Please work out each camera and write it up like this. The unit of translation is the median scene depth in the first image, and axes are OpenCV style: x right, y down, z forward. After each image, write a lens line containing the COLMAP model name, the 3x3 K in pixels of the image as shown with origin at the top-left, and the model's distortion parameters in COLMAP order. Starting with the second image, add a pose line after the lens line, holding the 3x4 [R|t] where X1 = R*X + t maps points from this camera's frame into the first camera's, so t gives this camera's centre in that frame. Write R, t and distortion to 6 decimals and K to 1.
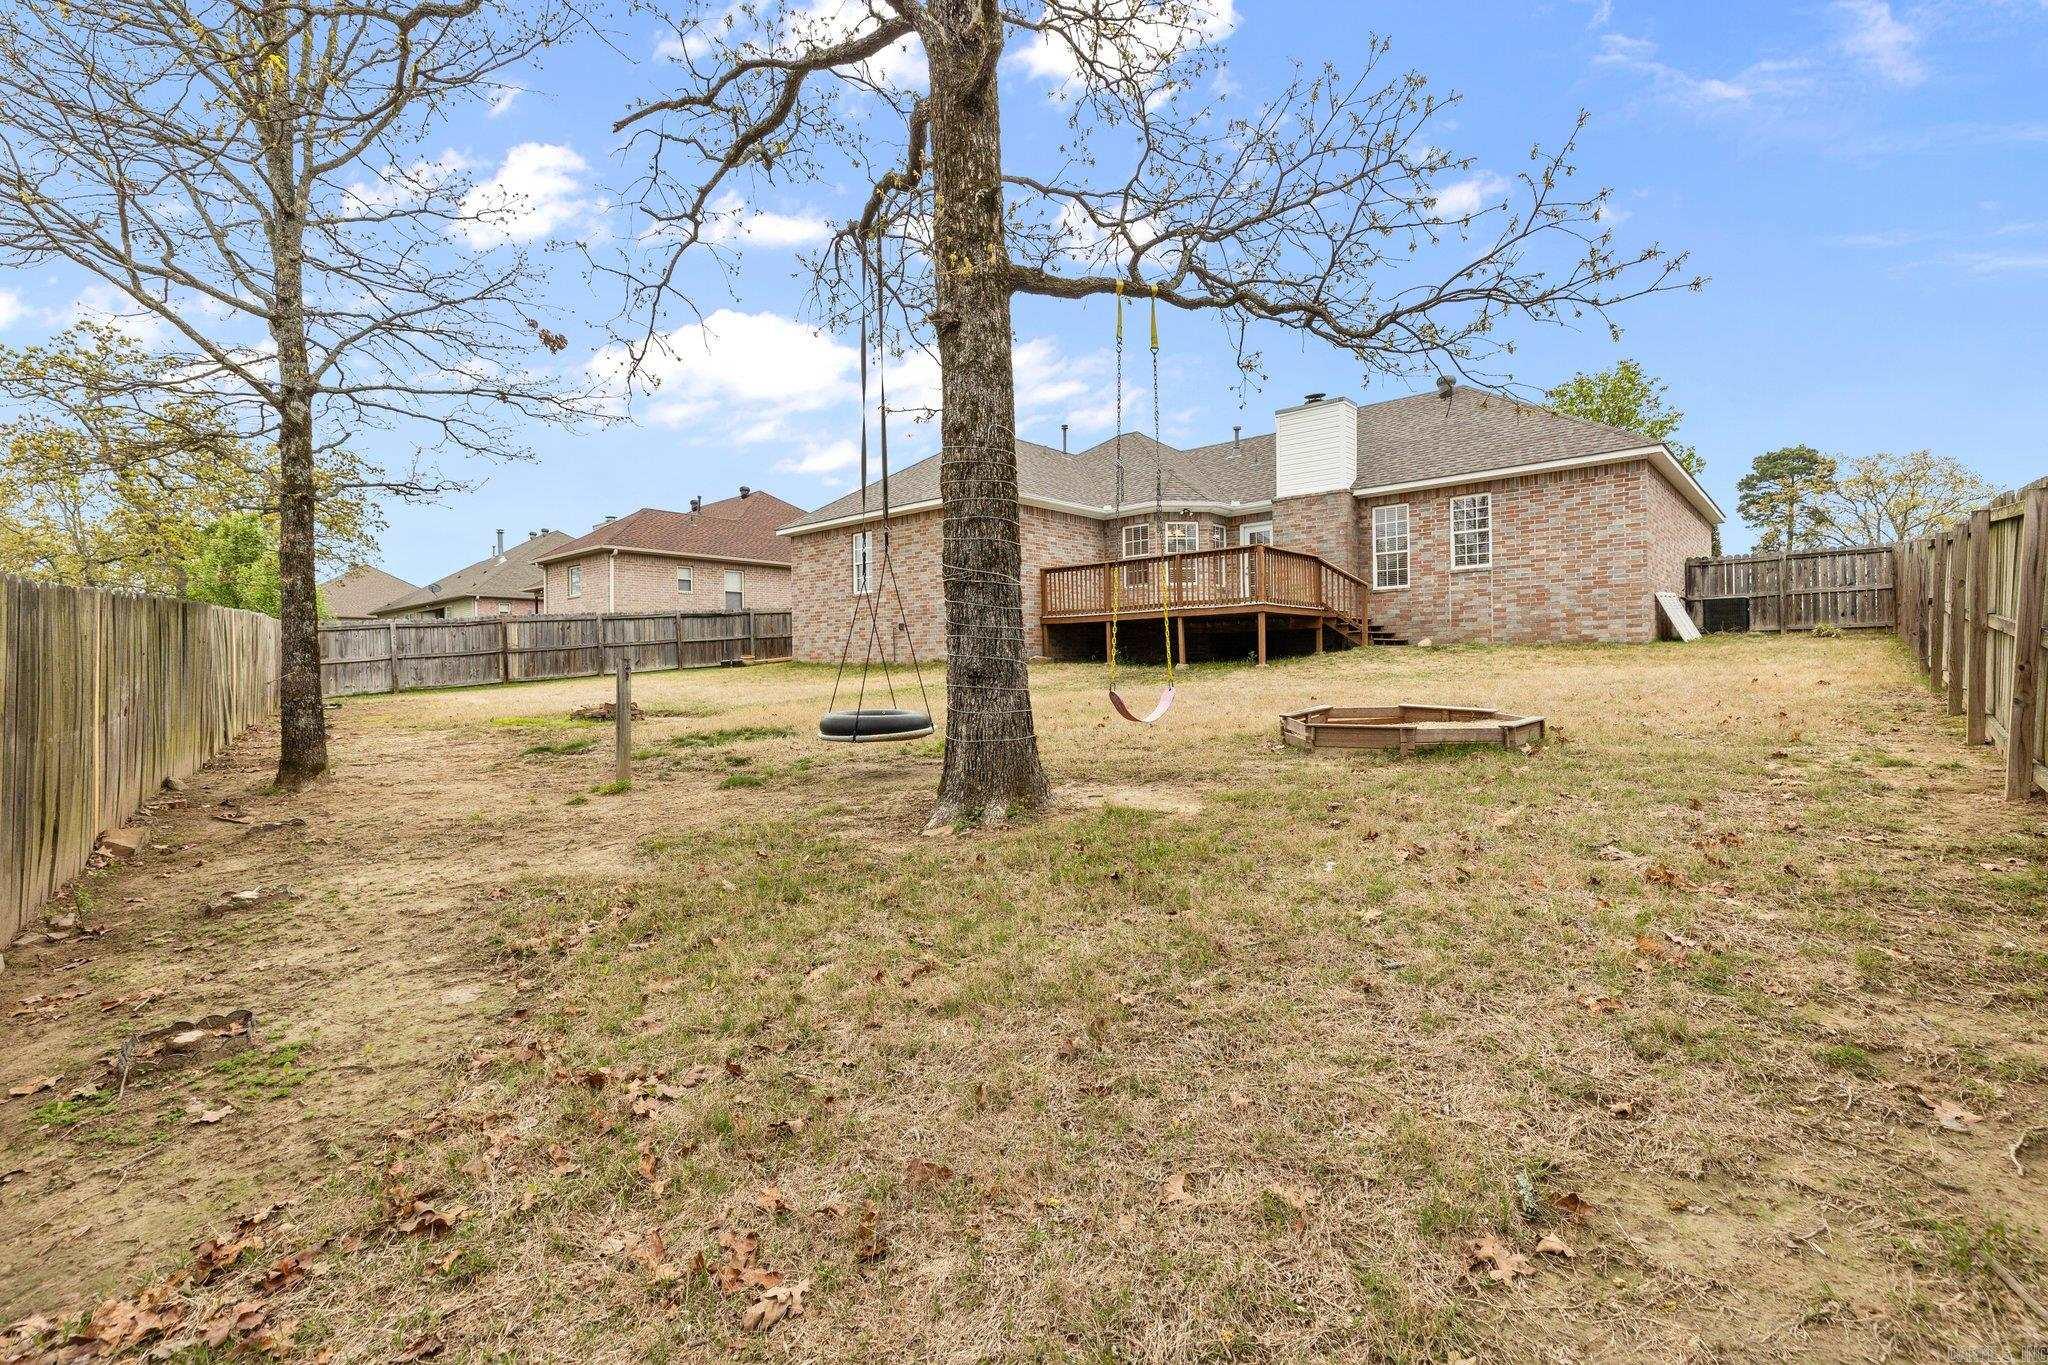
lens RADIAL K [[929.1, 0, 1024.9], [0, 929.1, 673.5], [0, 0, 1]] dist [0.005400, -0.000597]
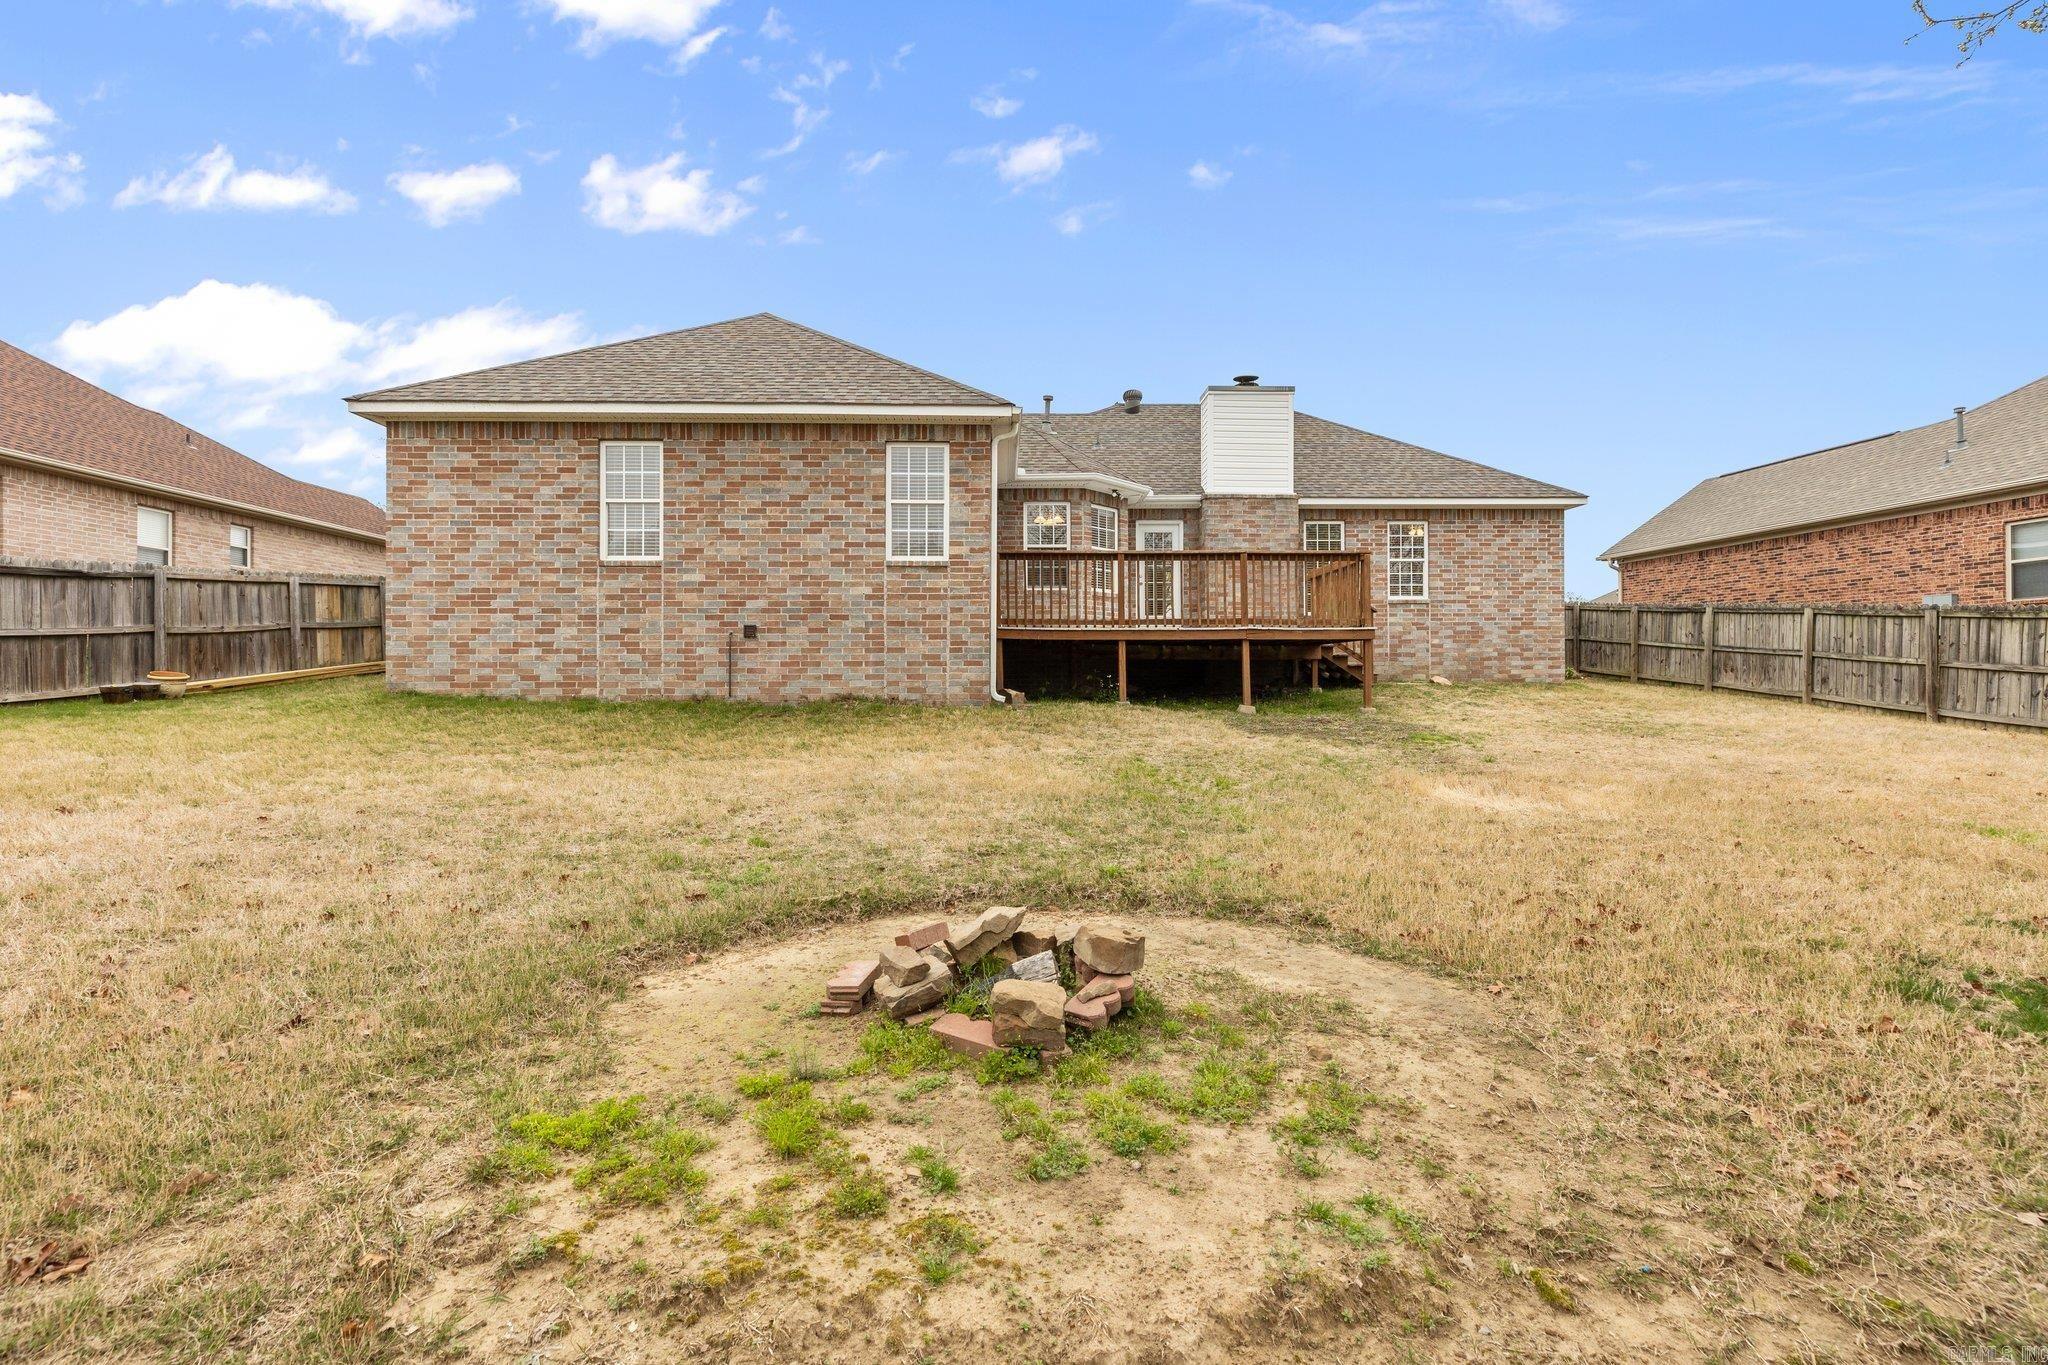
lens RADIAL K [[929.1, 0, 1025.3], [0, 929.1, 673.7], [0, 0, 1]] dist [0.005400, -0.000597]
pose [[0.729043, 0.014033, 0.684324, -0.422796], [-0.008264, 0.999897, -0.011700, -0.023558], [-0.684418, 0.002874, 0.729084, 0.559739]]
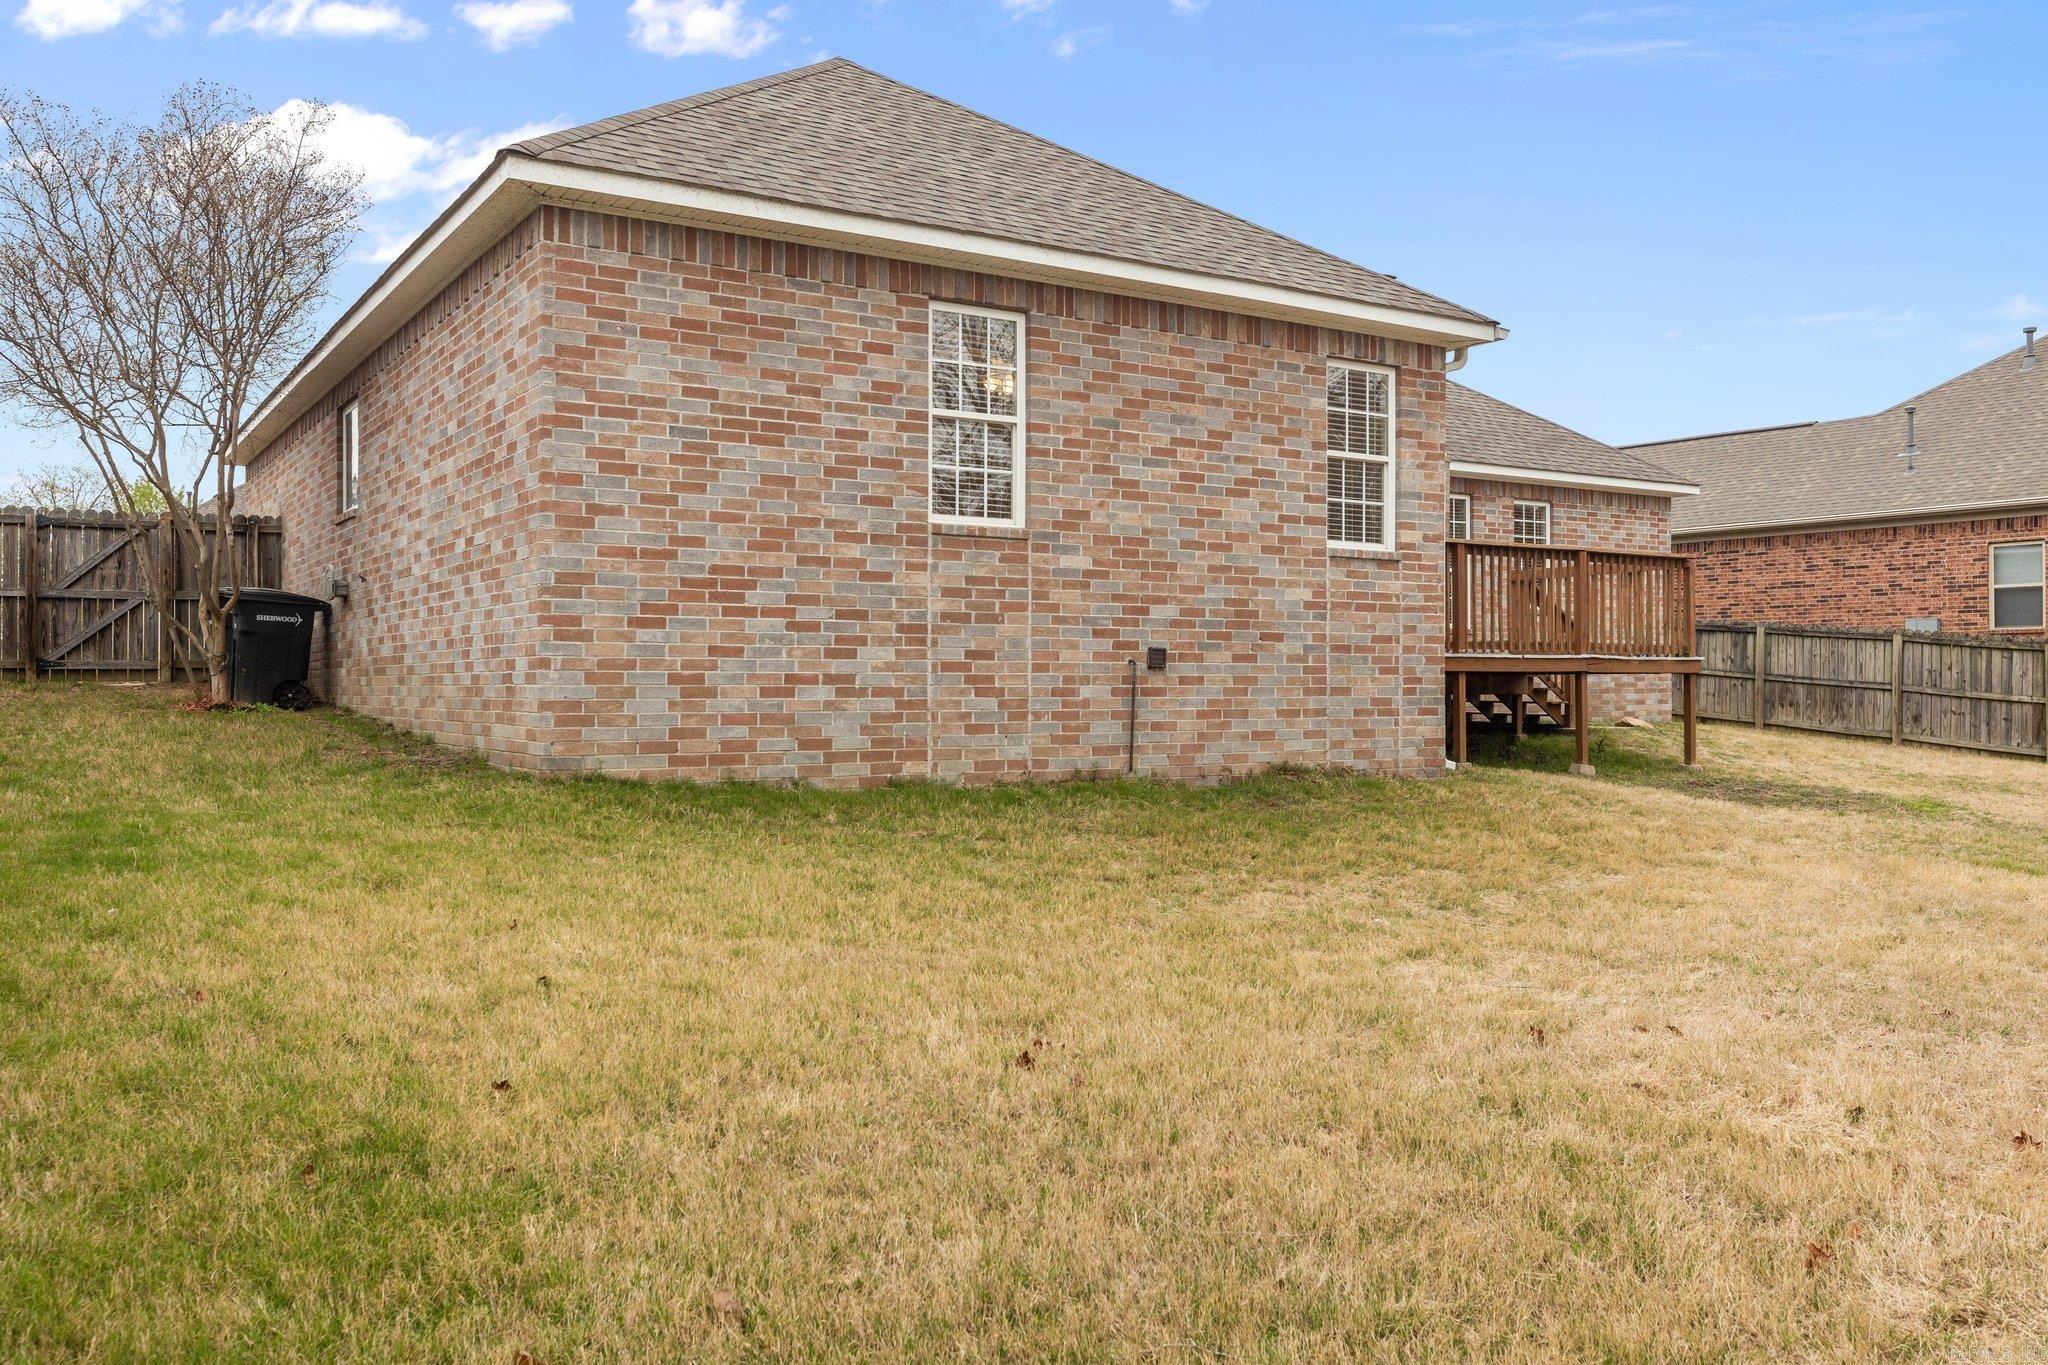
lens RADIAL K [[1626.1, 0, 1008.5], [0, 1626.1, 674.9], [0, 0, 1]] dist [0.003104, 0.001890]
pose [[0.281794, 0.020355, 0.959259, -0.737923], [-0.007042, 0.999792, -0.019147, -0.037974], [-0.959449, -0.001360, 0.281879, 0.992478]]
